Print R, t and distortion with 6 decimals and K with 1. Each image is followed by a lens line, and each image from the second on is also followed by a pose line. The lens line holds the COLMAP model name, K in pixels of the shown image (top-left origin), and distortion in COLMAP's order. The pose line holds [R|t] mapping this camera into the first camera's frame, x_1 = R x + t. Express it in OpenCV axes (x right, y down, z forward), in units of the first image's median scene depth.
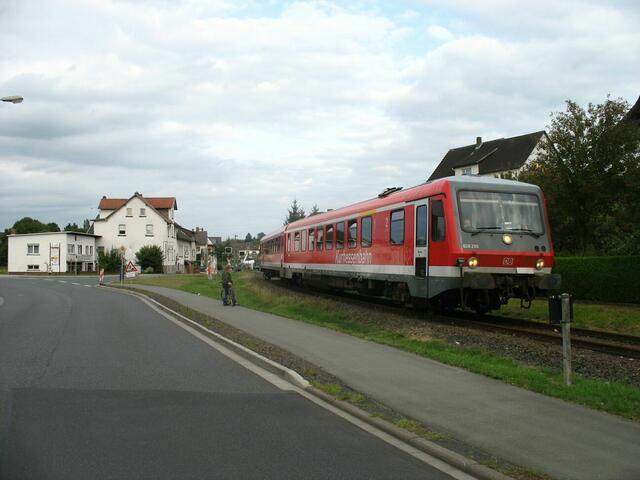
lens RADIAL K [[649.2, 0, 320.0], [0, 649.2, 240.0], [0, 0, 1]] dist [-0.157384, 0.002904]
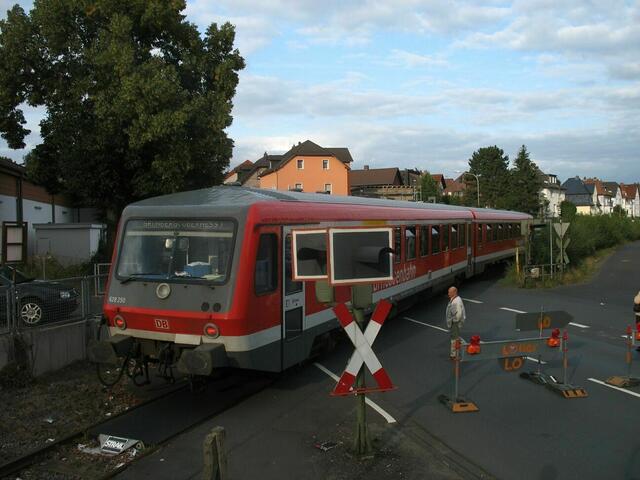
lens RADIAL K [[649.2, 0, 320.0], [0, 649.2, 240.0], [0, 0, 1]] dist [-0.157384, 0.002904]
pose [[0.812886, 0.002639, -0.582417, 0.822212], [0.036268, 0.997820, 0.055140, -0.086776], [0.581293, -0.065946, 0.811018, 0.544556]]
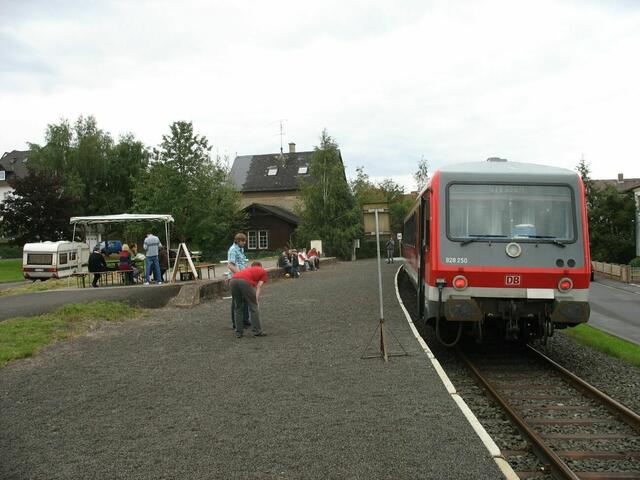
lens RADIAL K [[649.2, 0, 320.0], [0, 649.2, 240.0], [0, 0, 1]] dist [-0.157384, 0.002904]
pose [[0.942579, -0.002434, -0.333976, 0.326783], [0.014116, 0.999370, 0.032558, -0.039131], [0.333686, -0.035403, 0.942019, 0.248940]]
